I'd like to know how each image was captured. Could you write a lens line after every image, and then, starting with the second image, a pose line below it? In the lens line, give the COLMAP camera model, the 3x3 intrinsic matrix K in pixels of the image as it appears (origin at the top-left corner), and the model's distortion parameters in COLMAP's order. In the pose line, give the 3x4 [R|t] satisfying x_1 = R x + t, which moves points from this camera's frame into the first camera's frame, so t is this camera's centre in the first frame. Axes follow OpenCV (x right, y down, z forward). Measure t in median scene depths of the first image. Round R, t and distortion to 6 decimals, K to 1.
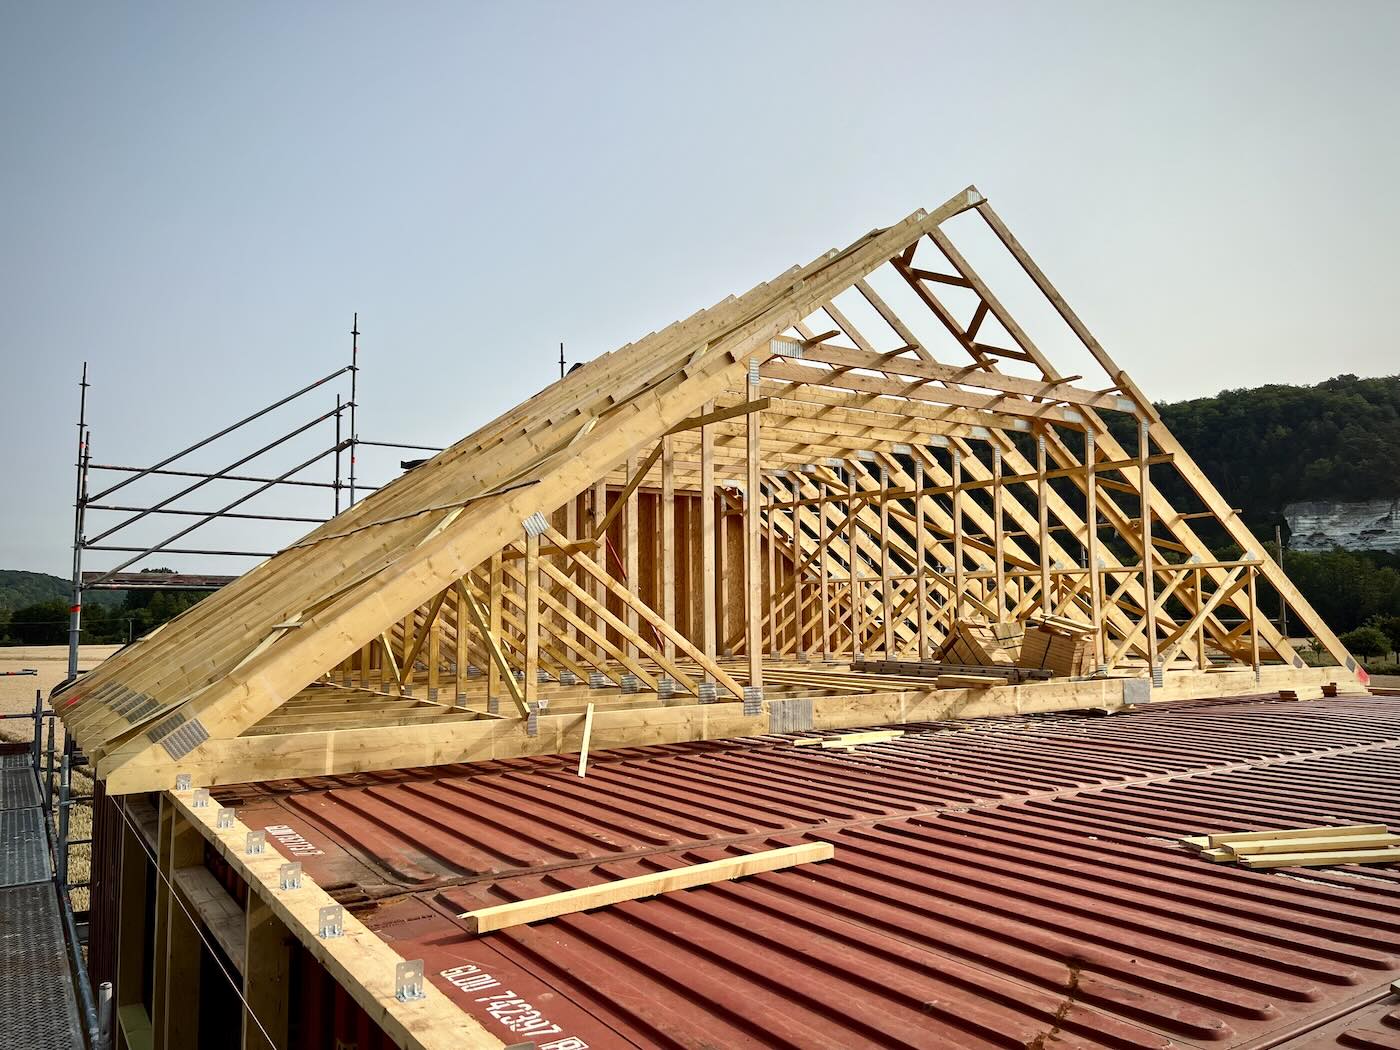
lens RADIAL K [[1041.5, 0, 698.0], [0, 1041.5, 530.1], [0, 0, 1]] dist [0.040877, -0.040596]
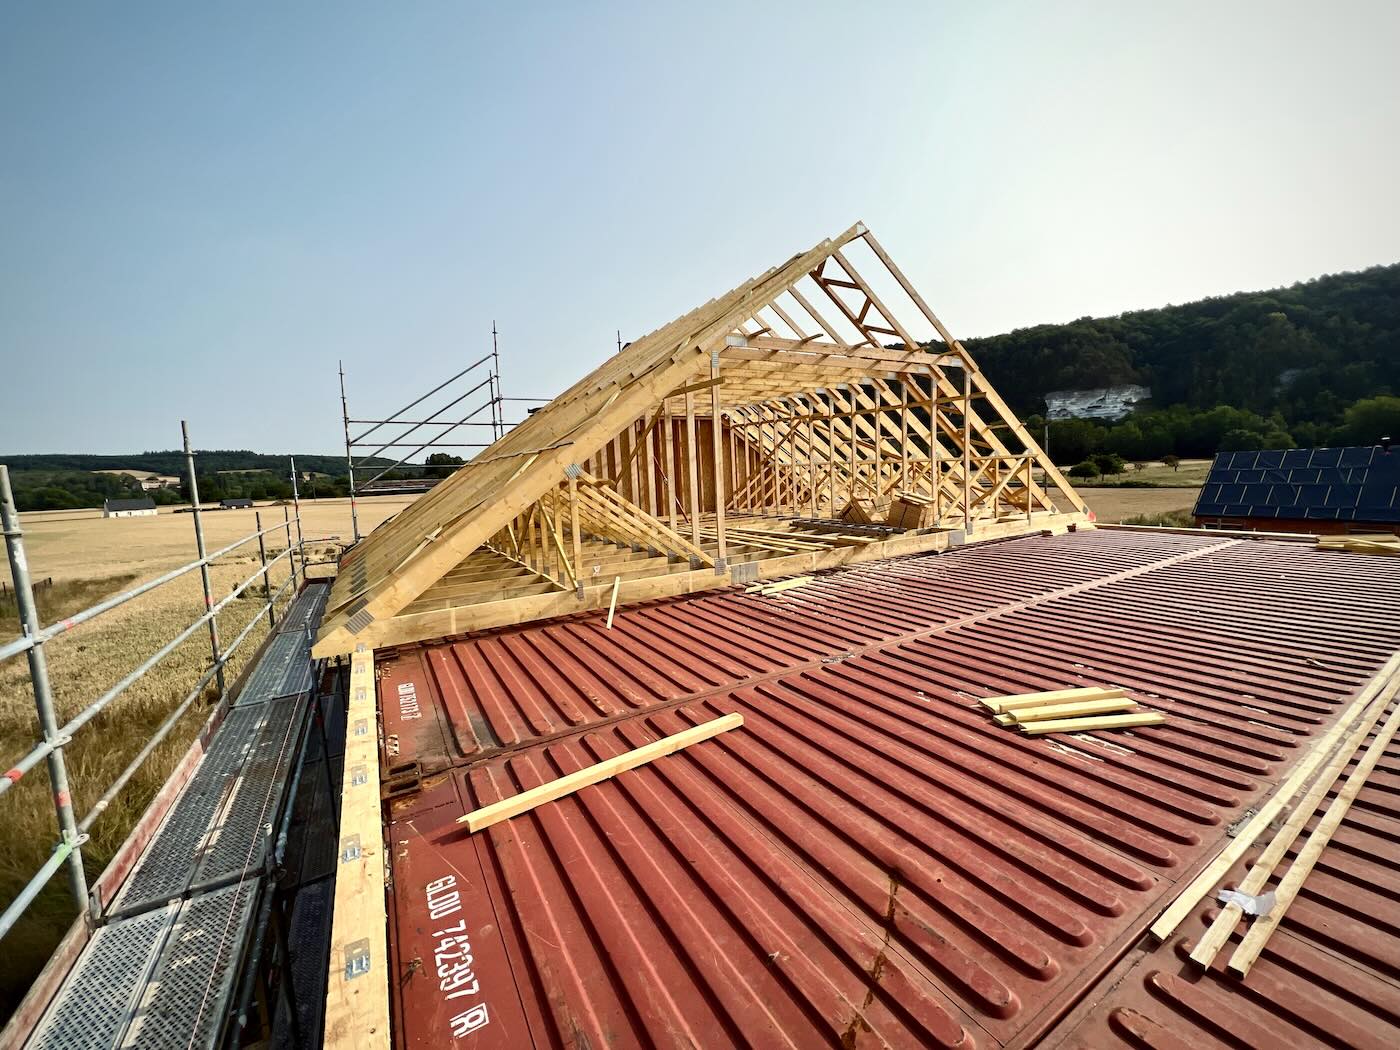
lens RADIAL K [[550.0, 0, 703.1], [0, 550.0, 518.5], [0, 0, 1]] dist [-0.002215, 0.000633]
pose [[0.998494, -0.033433, -0.043494, 0.050580], [0.040670, 0.983209, 0.177891, -0.051197], [0.036816, -0.179392, 0.983089, 0.121704]]
